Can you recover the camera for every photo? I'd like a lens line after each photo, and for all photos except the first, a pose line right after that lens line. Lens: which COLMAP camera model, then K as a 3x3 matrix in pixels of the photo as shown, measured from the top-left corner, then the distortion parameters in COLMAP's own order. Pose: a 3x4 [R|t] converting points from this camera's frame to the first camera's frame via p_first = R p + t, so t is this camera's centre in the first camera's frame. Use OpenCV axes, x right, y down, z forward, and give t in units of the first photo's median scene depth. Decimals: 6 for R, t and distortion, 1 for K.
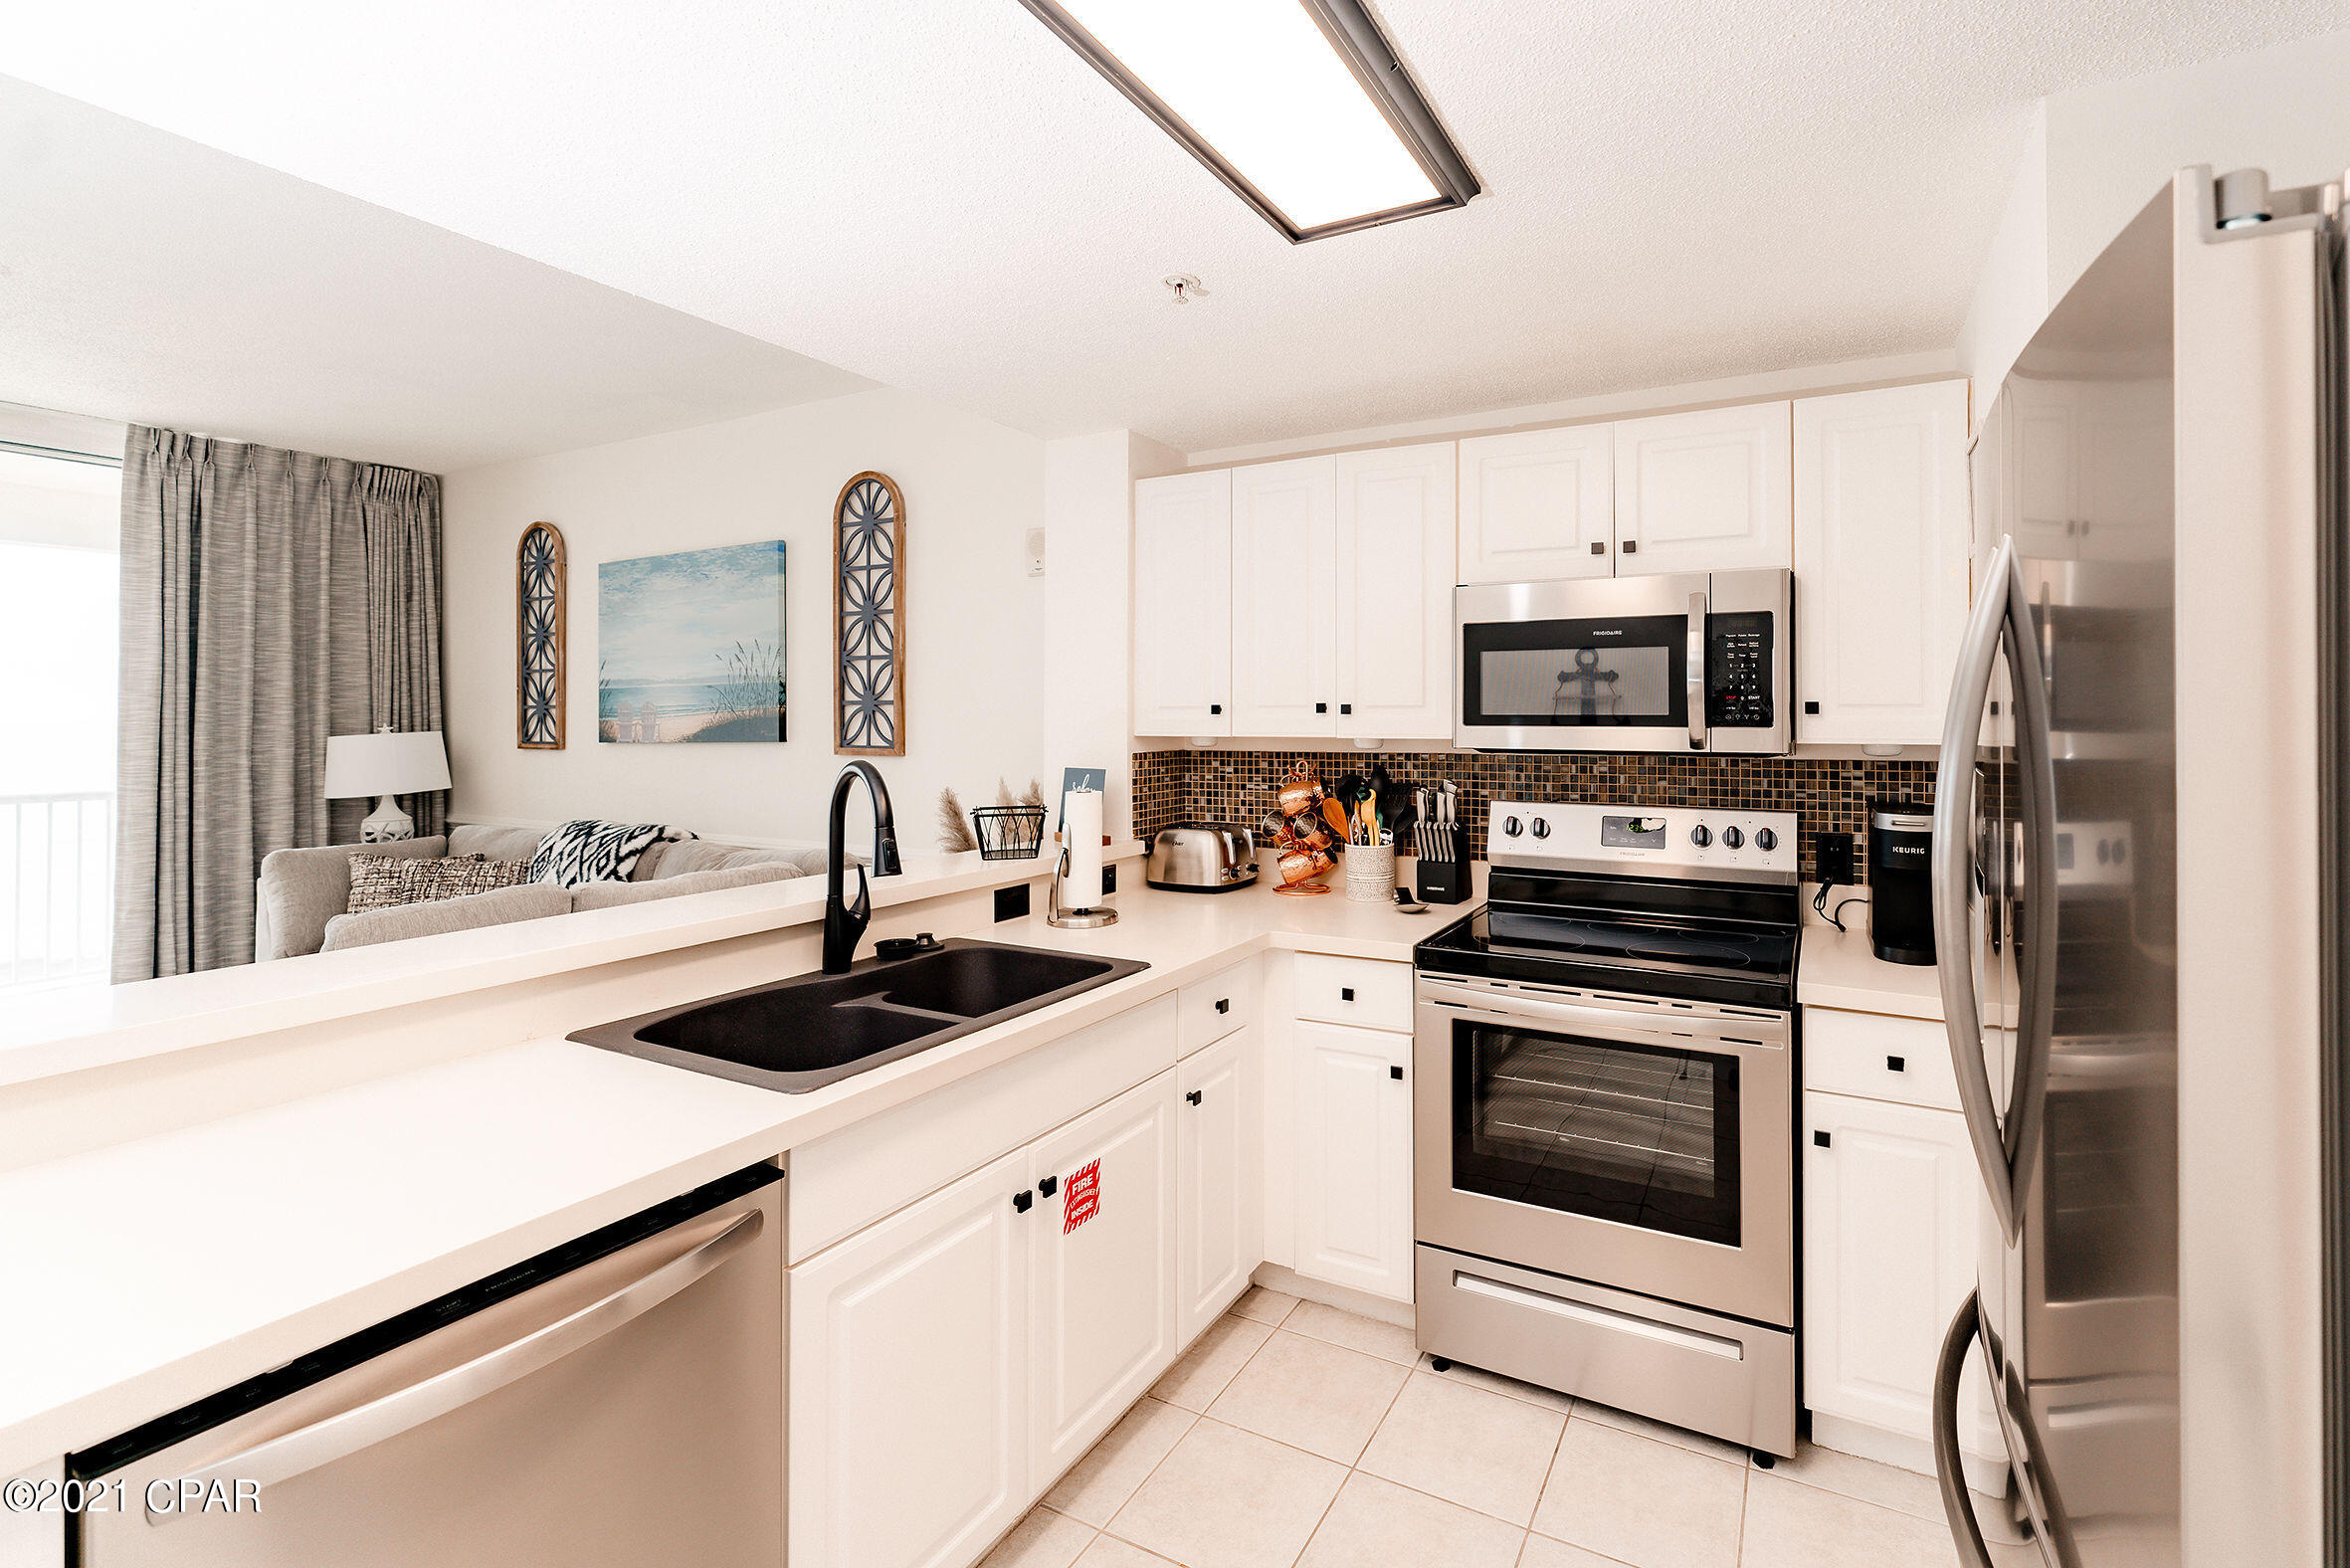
lens RADIAL K [[1041.5, 0, 1296.2], [0, 1041.5, 705.9], [0, 0, 1]] dist [-0.000802, -0.000075]
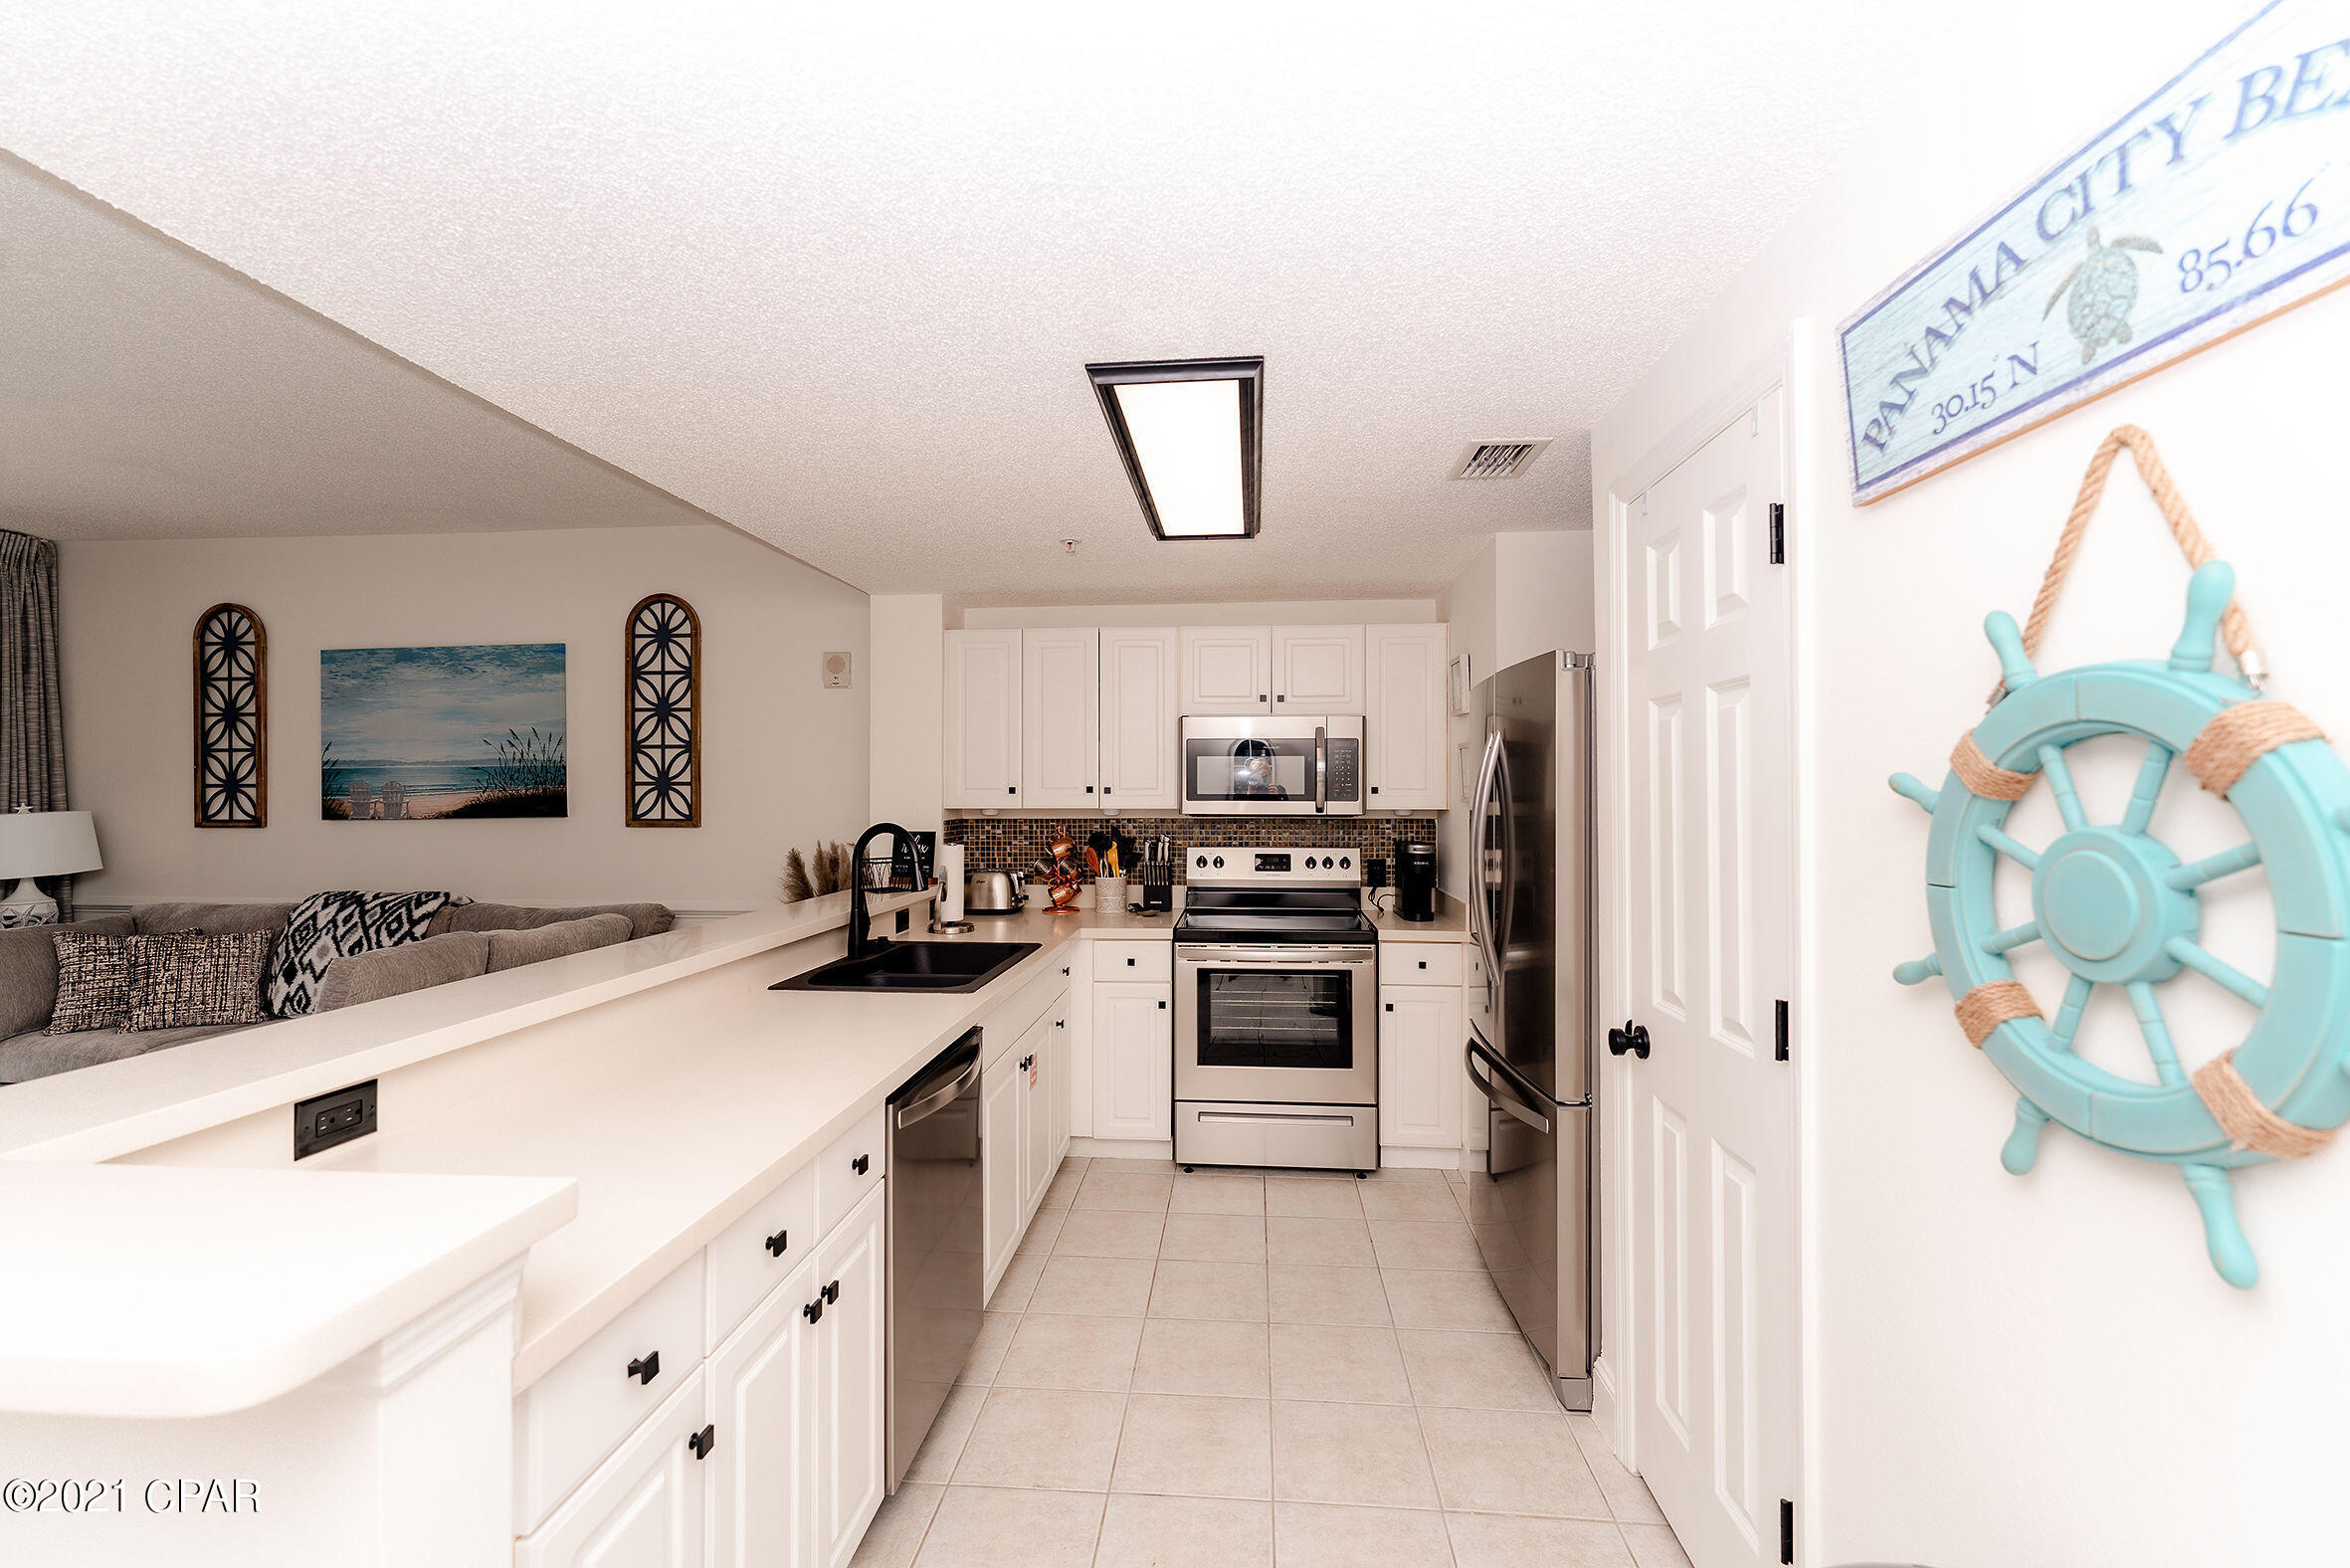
lens RADIAL K [[980.7, 0, 1175.0], [0, 980.7, 784.0], [0, 0, 1]] dist [-0.000747, -0.000207]
pose [[0.928992, 0.002244, 0.370093, -0.373327], [-0.002998, 0.999994, 0.001463, -0.008032], [-0.370088, -0.002468, 0.928993, -0.385320]]
